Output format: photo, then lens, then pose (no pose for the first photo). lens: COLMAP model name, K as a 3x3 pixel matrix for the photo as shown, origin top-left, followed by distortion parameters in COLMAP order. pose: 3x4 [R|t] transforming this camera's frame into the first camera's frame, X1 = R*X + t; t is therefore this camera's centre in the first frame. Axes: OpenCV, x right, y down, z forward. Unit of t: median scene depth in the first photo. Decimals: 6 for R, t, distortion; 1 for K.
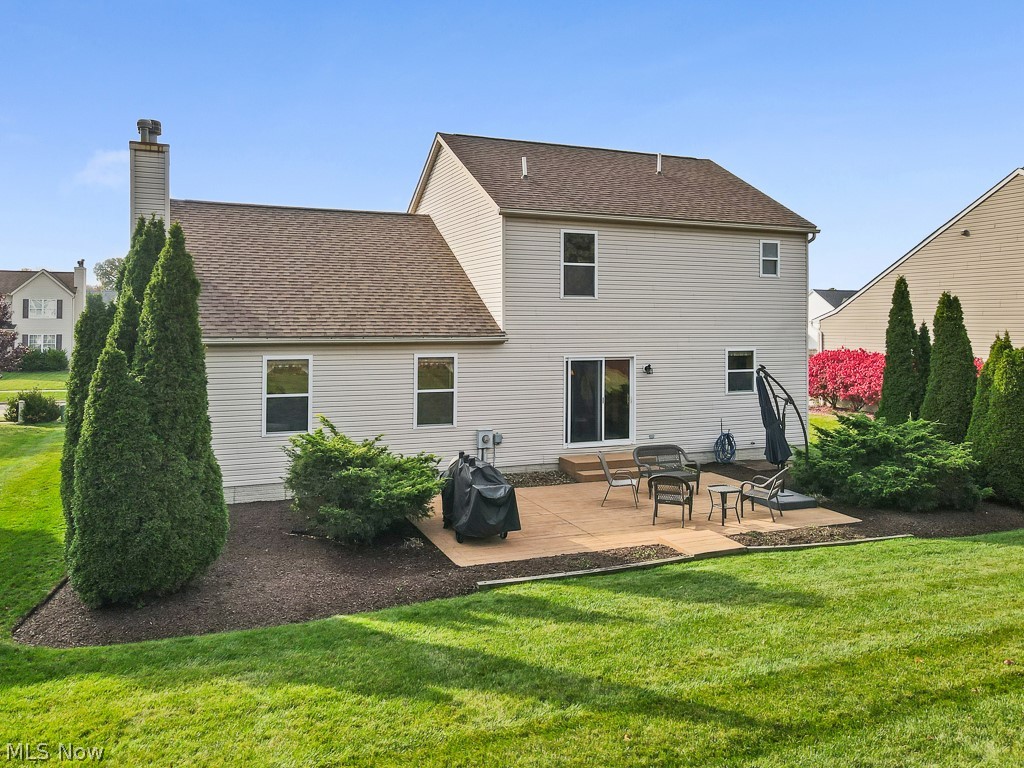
lens RADIAL K [[750.9, 0, 512.0], [0, 750.9, 384.0], [0, 0, 1]] dist [0.008198, 0.012928]
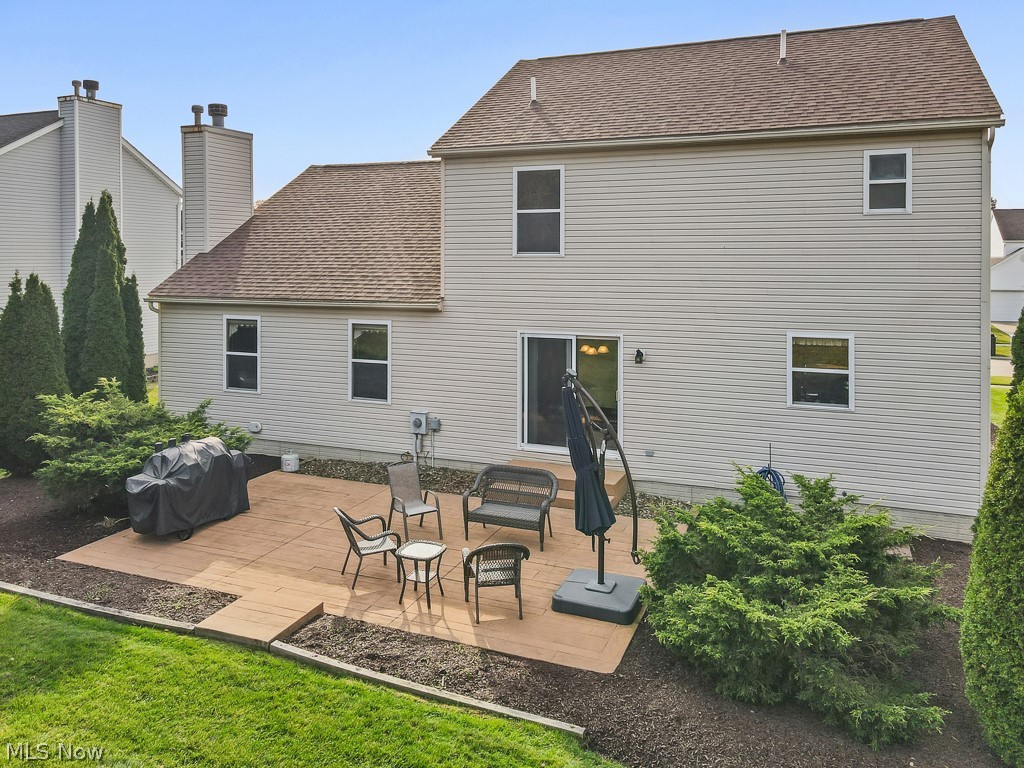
lens RADIAL K [[770.7, 0, 517.4], [0, 770.7, 322.5], [0, 0, 1]] dist [0.010284, 0.005121]
pose [[0.727128, 0.056098, -0.684206, 0.611241], [-0.054208, 0.998235, 0.024236, -0.064656], [0.684358, 0.019467, 0.728886, 0.420125]]
